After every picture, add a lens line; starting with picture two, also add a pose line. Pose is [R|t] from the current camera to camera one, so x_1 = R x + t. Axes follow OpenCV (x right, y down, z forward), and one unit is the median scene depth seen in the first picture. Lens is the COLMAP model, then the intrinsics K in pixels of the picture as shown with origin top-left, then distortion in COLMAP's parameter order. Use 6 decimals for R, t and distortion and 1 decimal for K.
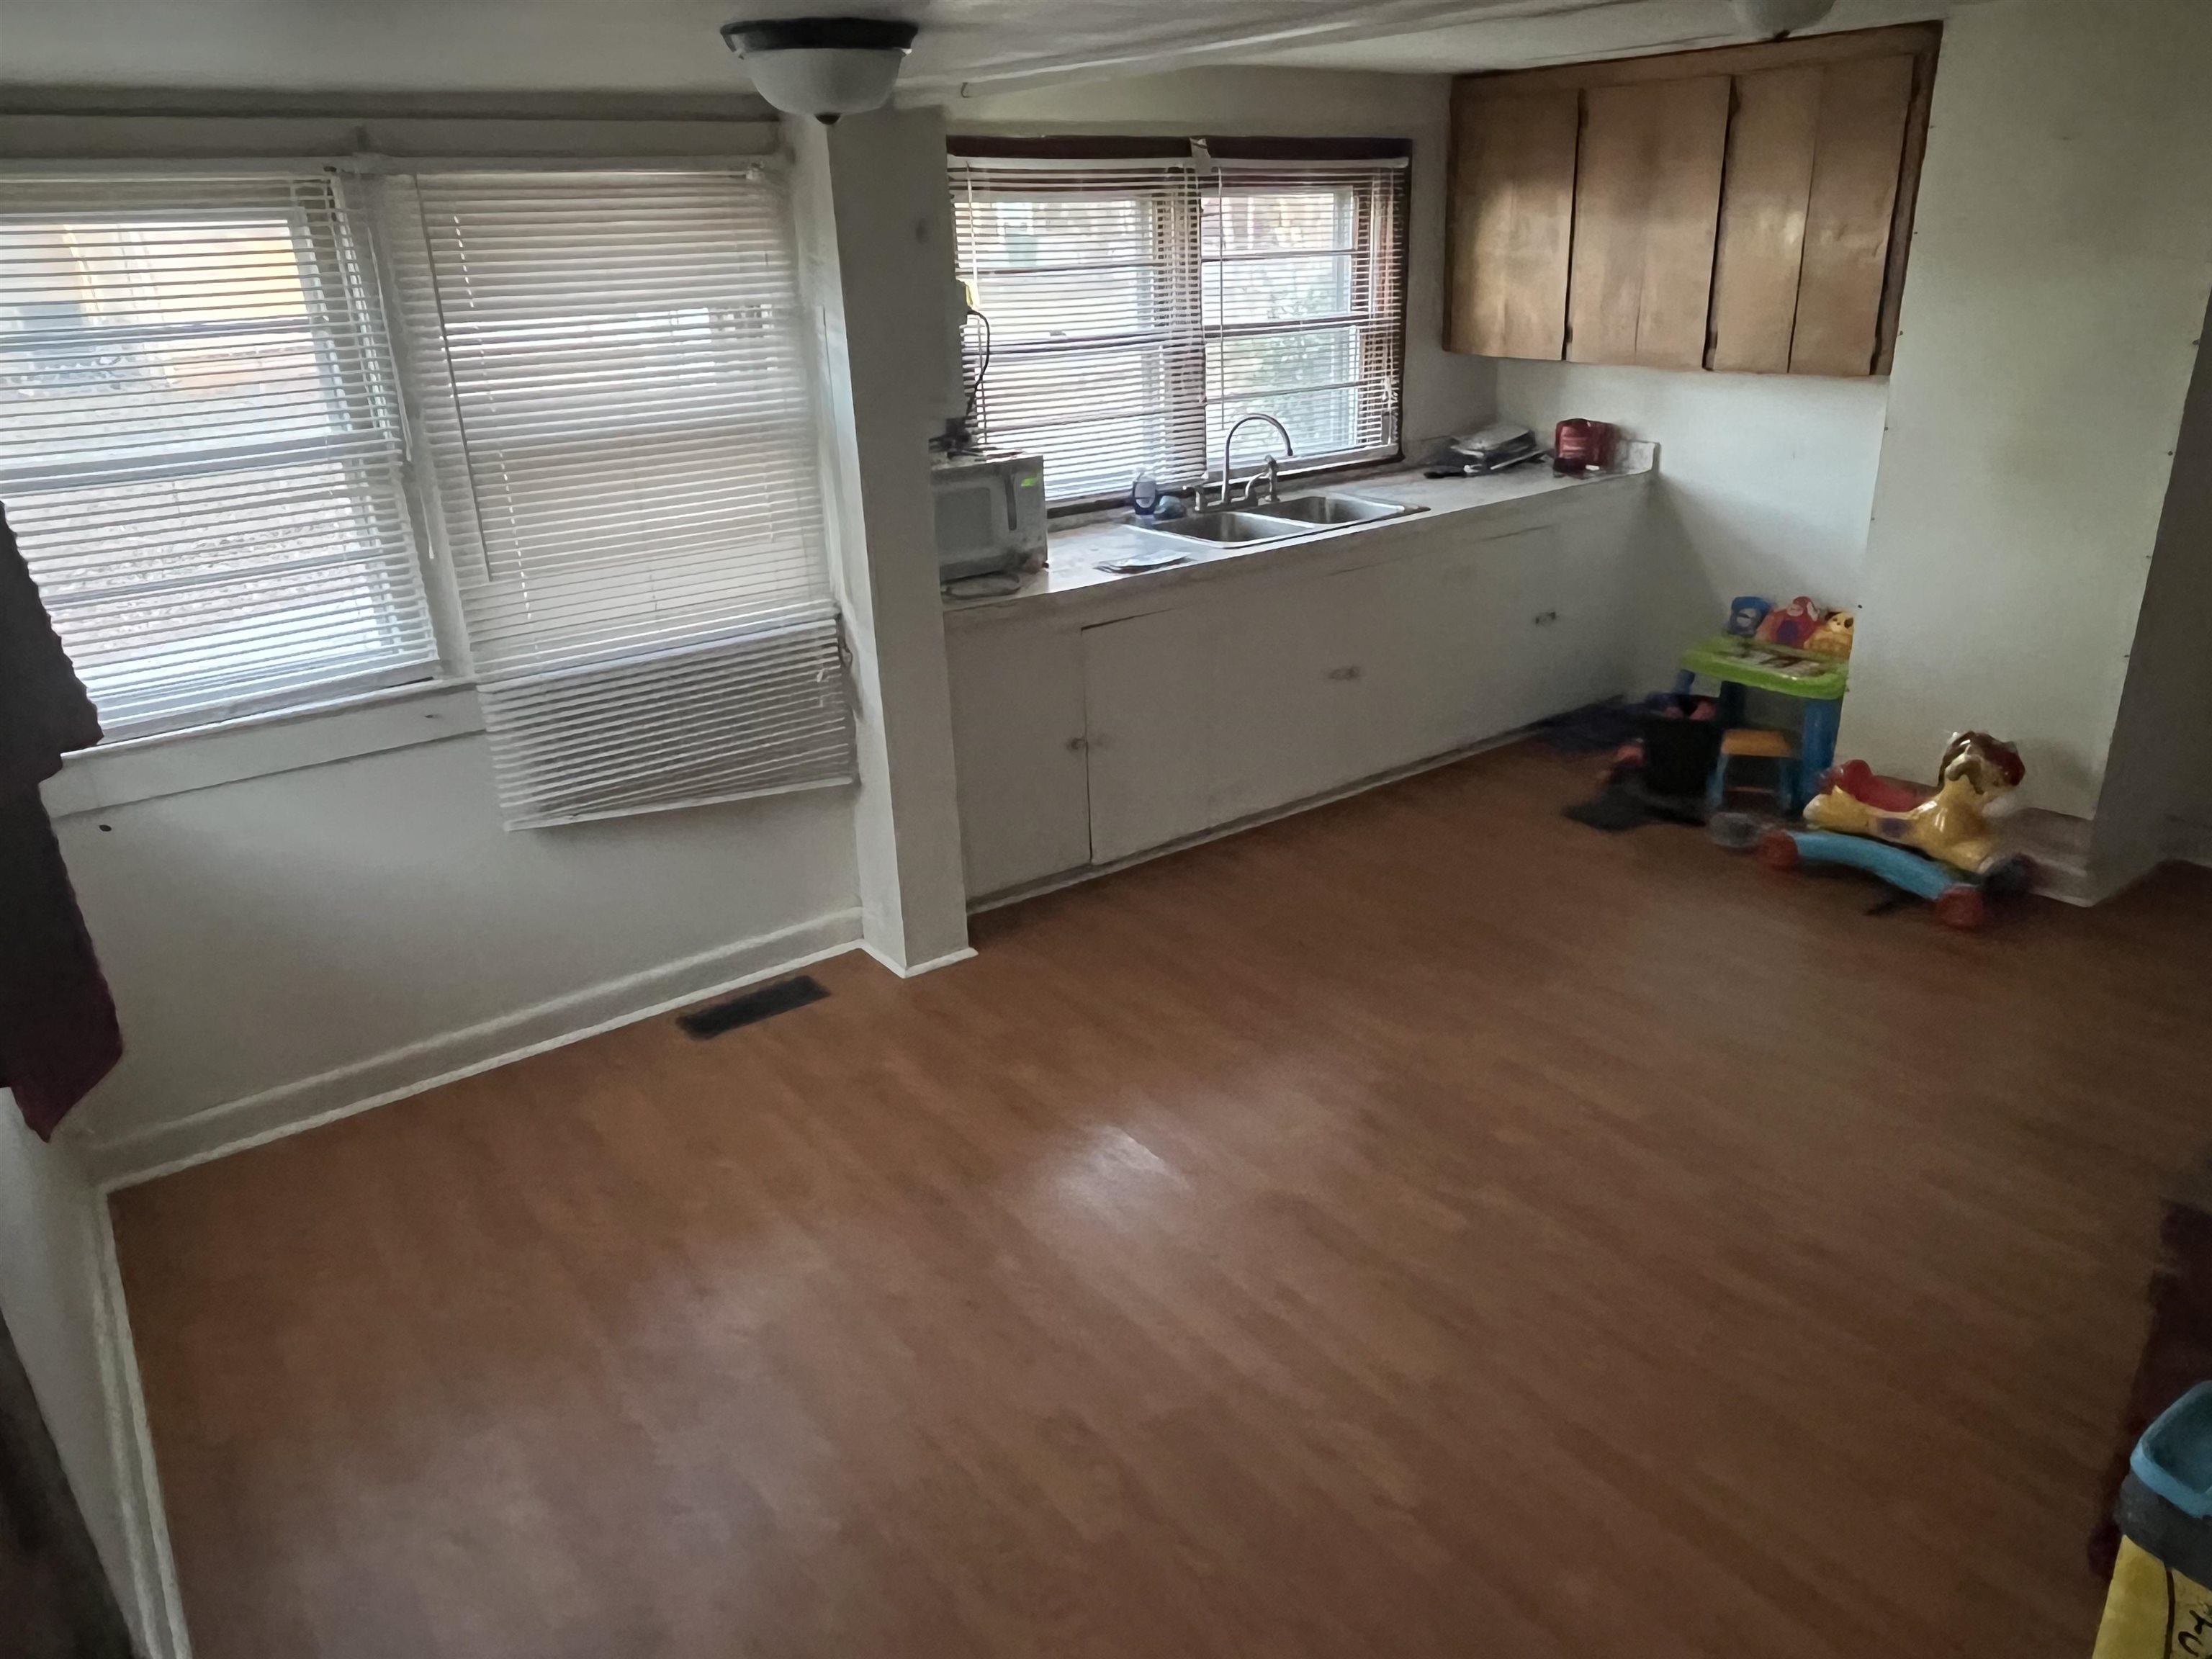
lens RADIAL K [[1489.1, 0, 1103.4], [0, 1489.1, 819.4], [0, 0, 1]] dist [-0.006312, -0.003013]
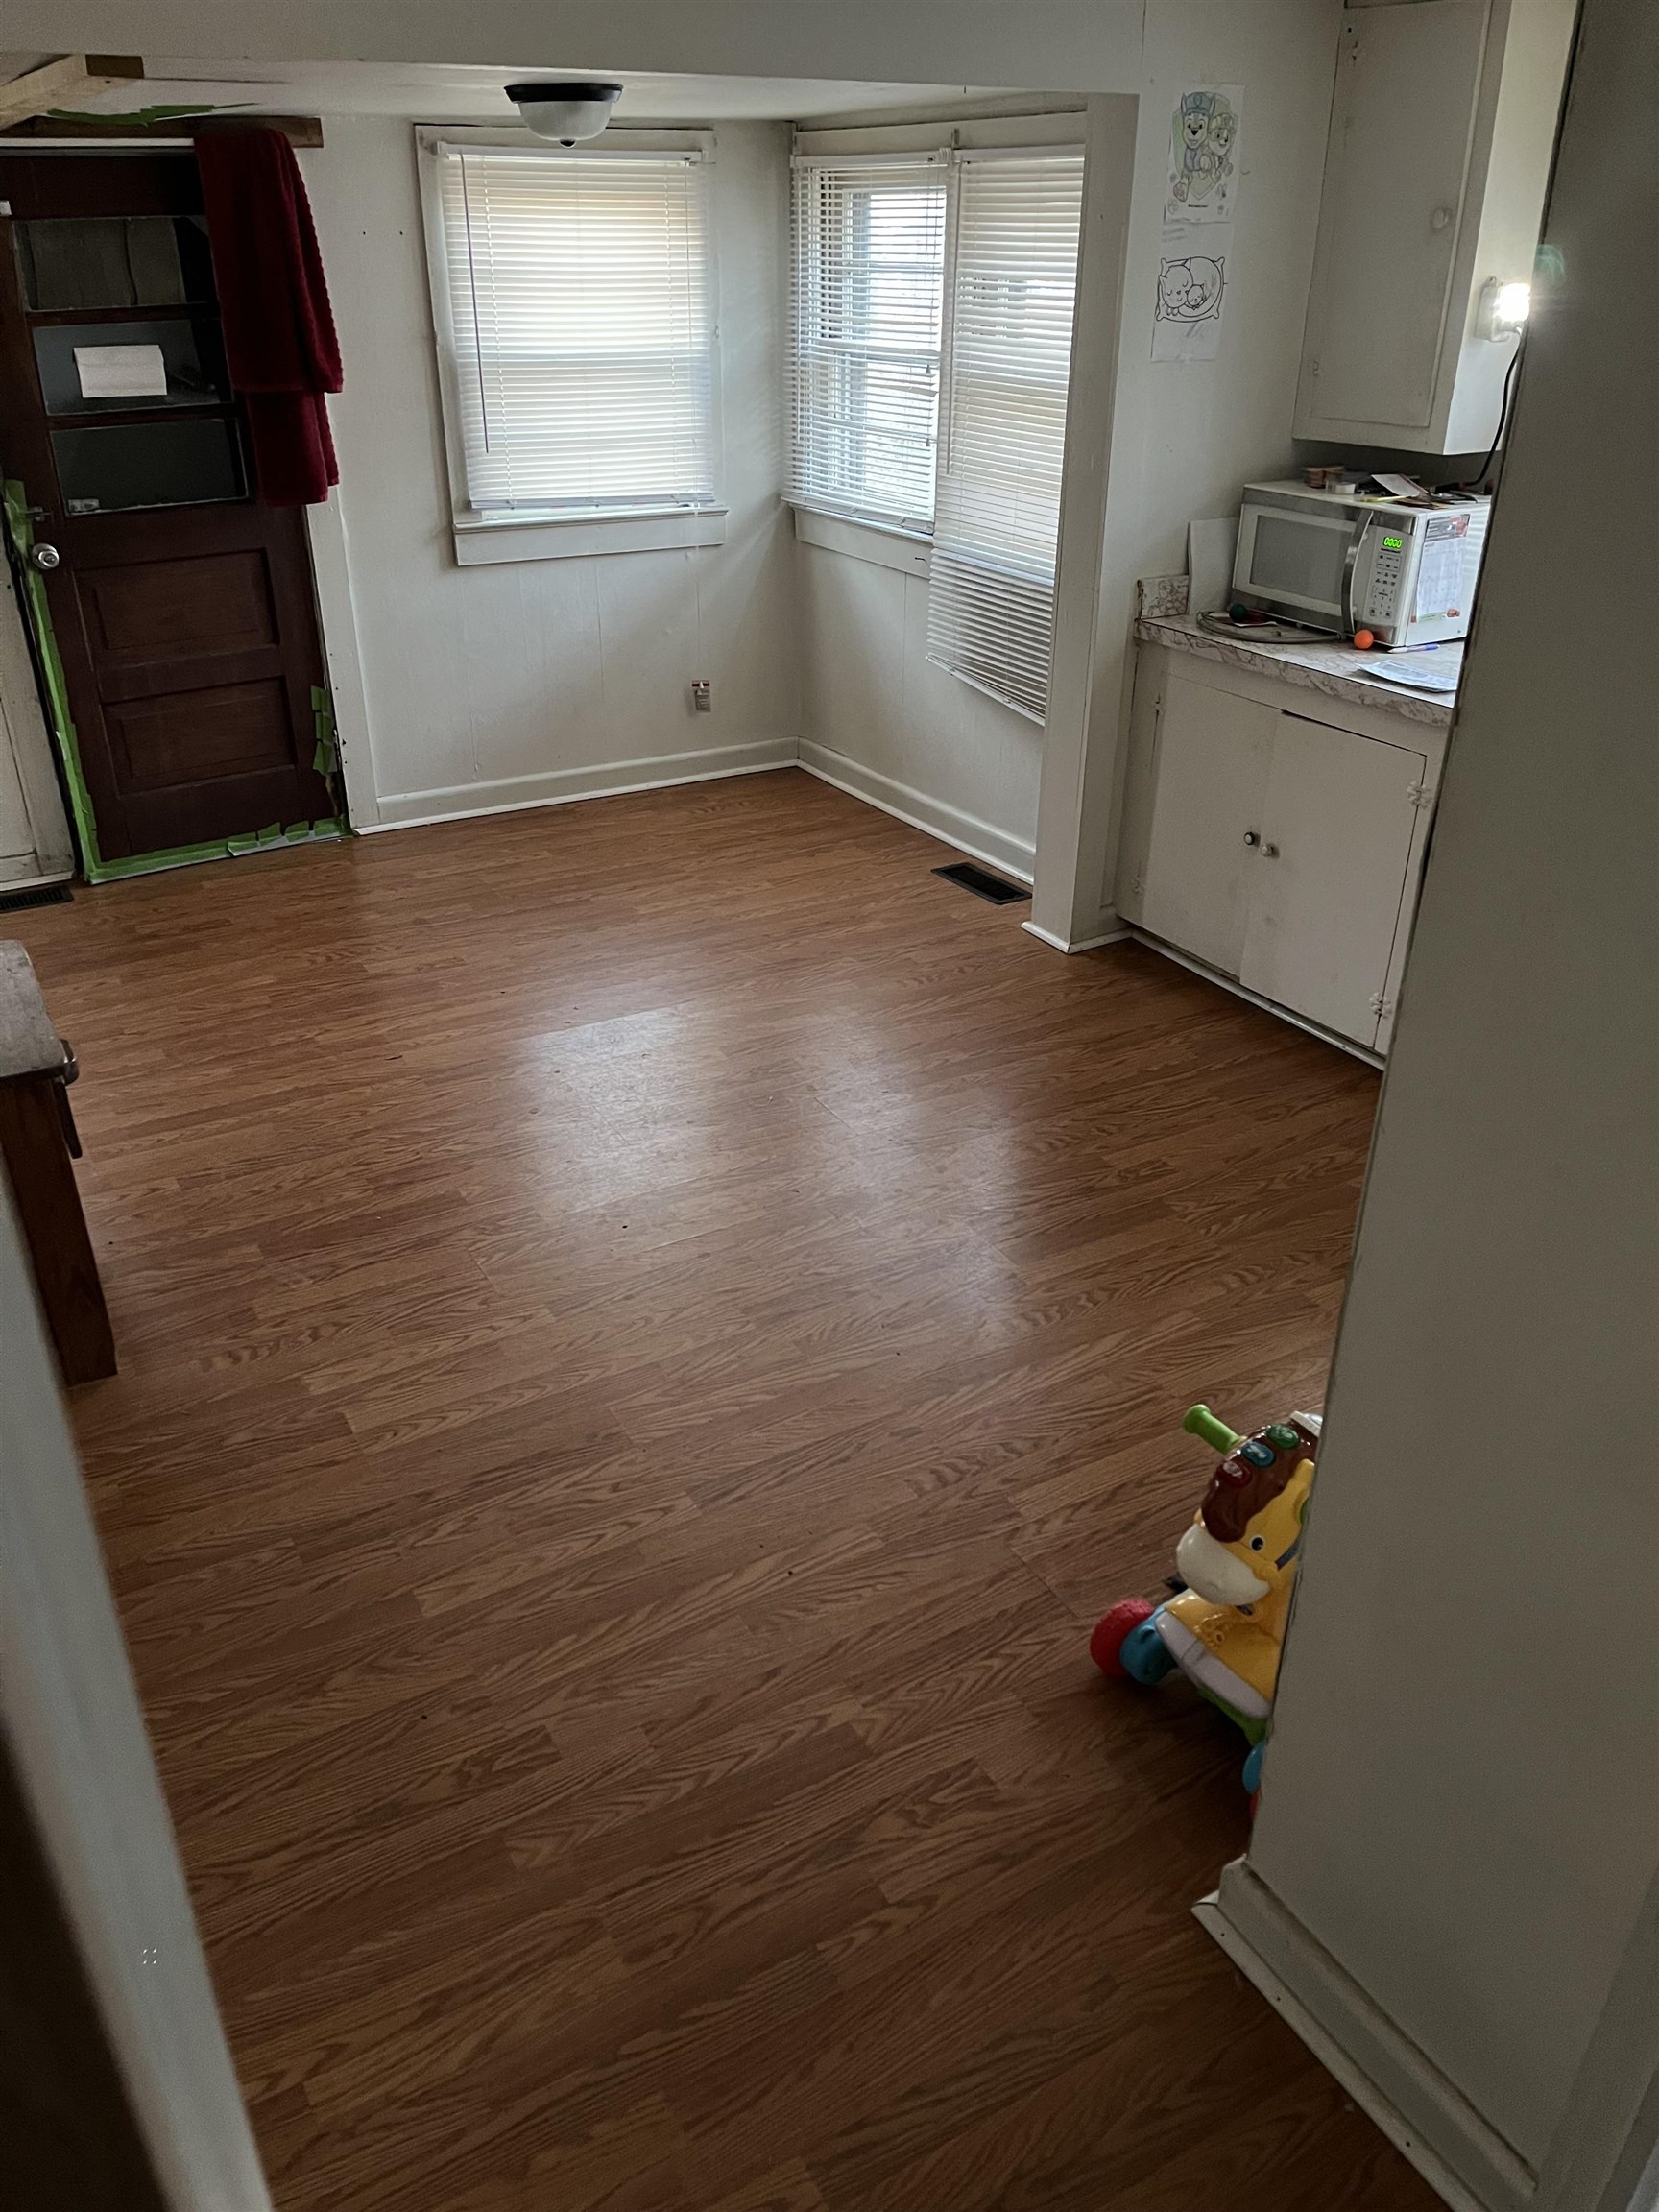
lens RADIAL K [[1656.9, 0, 830.5], [0, 1656.9, 1120.0], [0, 0, 1]] dist [0.051292, -0.080986]
pose [[-0.096665, 0.507376, -0.856286, 1.000218], [-0.364785, 0.782392, 0.504771, -0.349100], [0.926060, 0.361154, 0.109453, 0.758274]]
